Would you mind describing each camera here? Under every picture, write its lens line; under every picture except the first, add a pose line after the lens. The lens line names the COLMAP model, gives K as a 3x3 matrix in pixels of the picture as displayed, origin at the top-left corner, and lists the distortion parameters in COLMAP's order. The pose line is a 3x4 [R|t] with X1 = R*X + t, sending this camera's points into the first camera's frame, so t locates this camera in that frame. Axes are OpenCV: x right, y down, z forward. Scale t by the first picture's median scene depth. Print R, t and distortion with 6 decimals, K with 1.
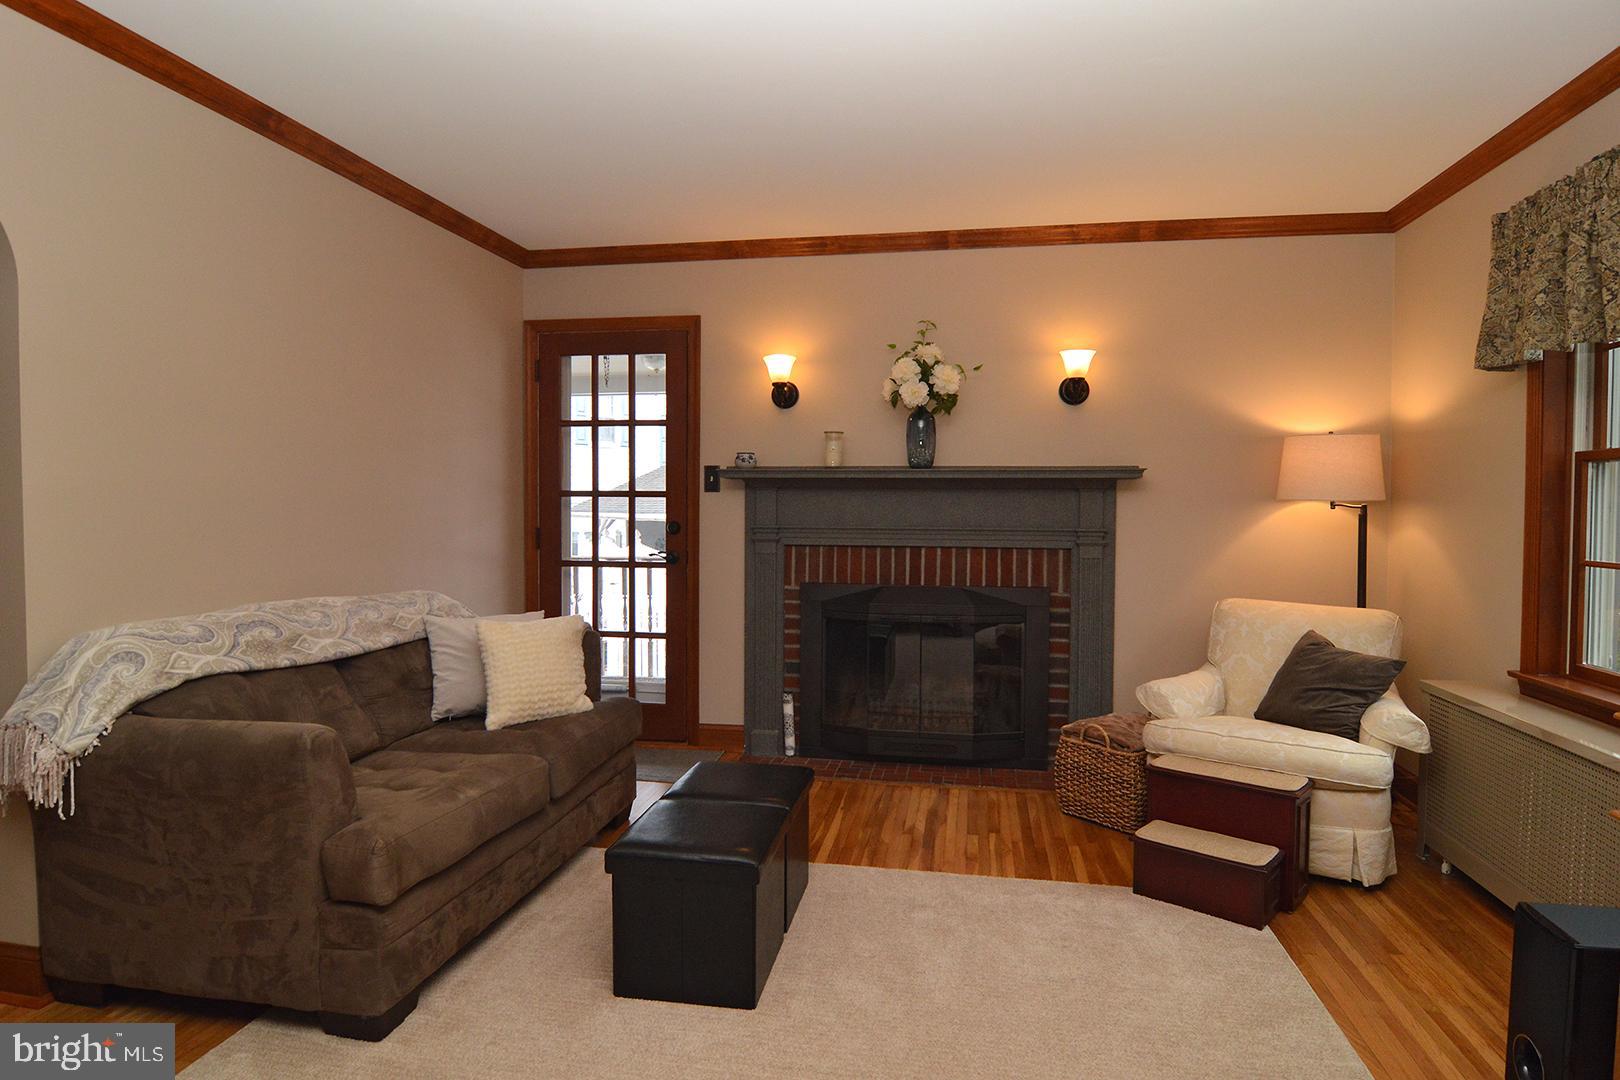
lens RADIAL K [[894.7, 0, 810.0], [0, 894.7, 540.0], [0, 0, 1]] dist [-0.020485, -0.001059]
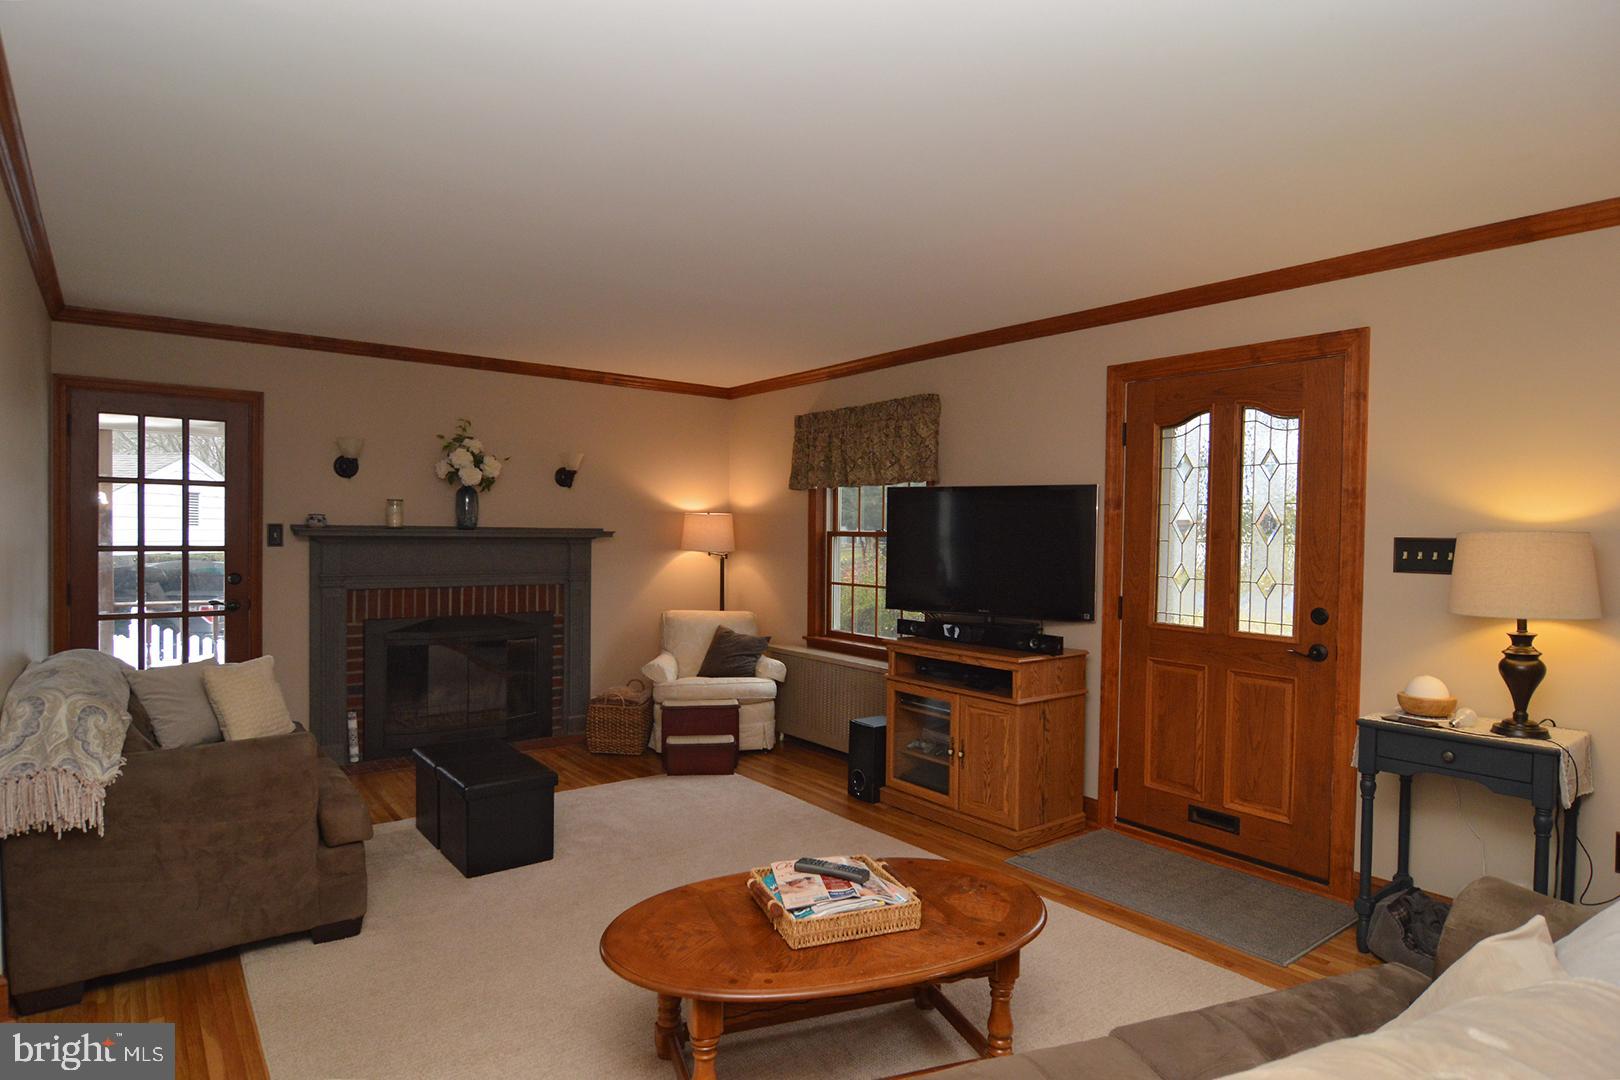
lens RADIAL K [[891.3, 0, 810.0], [0, 891.3, 540.0], [0, 0, 1]] dist [-0.014119, -0.000684]
pose [[0.672693, -0.003924, 0.739911, -0.524418], [0.021591, 0.999664, -0.014328, -0.032572], [-0.739606, 0.025614, 0.672552, -0.295435]]
